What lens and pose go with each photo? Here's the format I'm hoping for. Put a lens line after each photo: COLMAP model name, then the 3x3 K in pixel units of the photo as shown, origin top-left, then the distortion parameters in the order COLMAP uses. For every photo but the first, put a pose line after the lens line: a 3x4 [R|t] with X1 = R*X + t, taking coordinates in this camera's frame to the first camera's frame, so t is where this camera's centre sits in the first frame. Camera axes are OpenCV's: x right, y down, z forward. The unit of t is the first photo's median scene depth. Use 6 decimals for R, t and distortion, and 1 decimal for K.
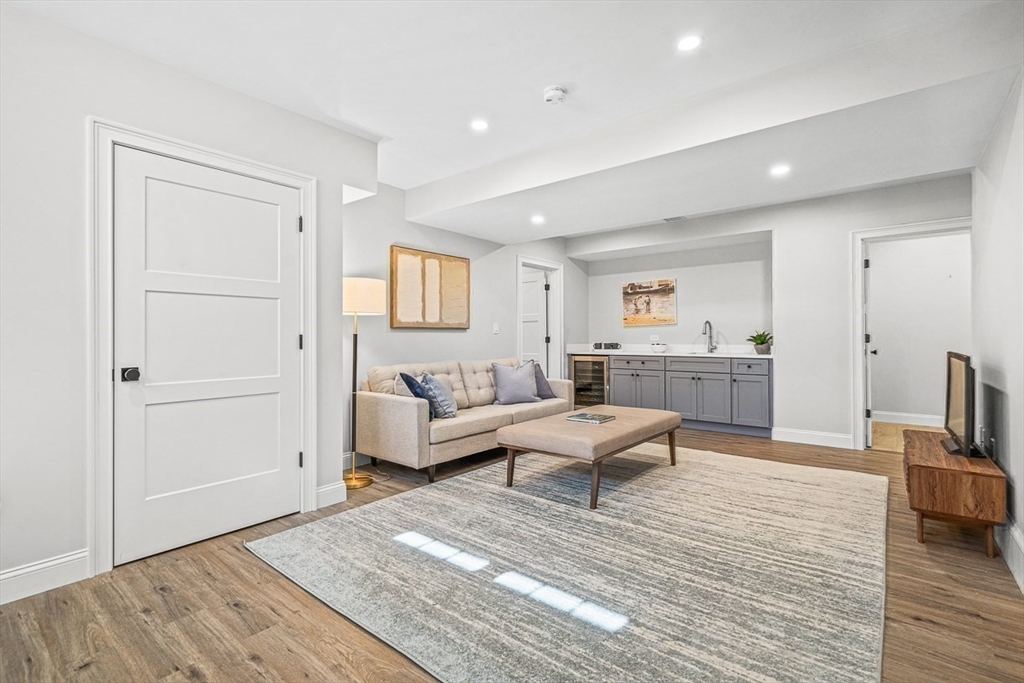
lens RADIAL K [[476.7, 0, 508.4], [0, 476.7, 338.7], [0, 0, 1]] dist [-0.000654, -0.000389]
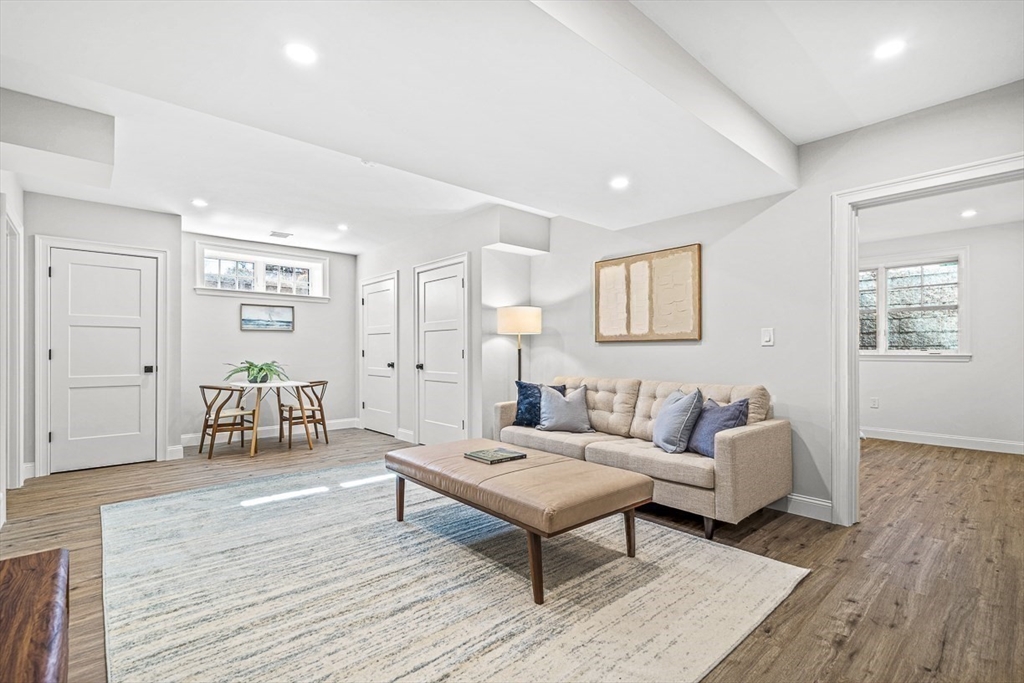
lens RADIAL K [[476.7, 0, 509.7], [0, 476.7, 346.8], [0, 0, 1]] dist [-0.000654, -0.000389]
pose [[-0.171195, -0.009513, -0.985191, 0.766880], [-0.003205, 0.999953, -0.009099, -0.002721], [0.985232, 0.001600, -0.171218, 0.945300]]
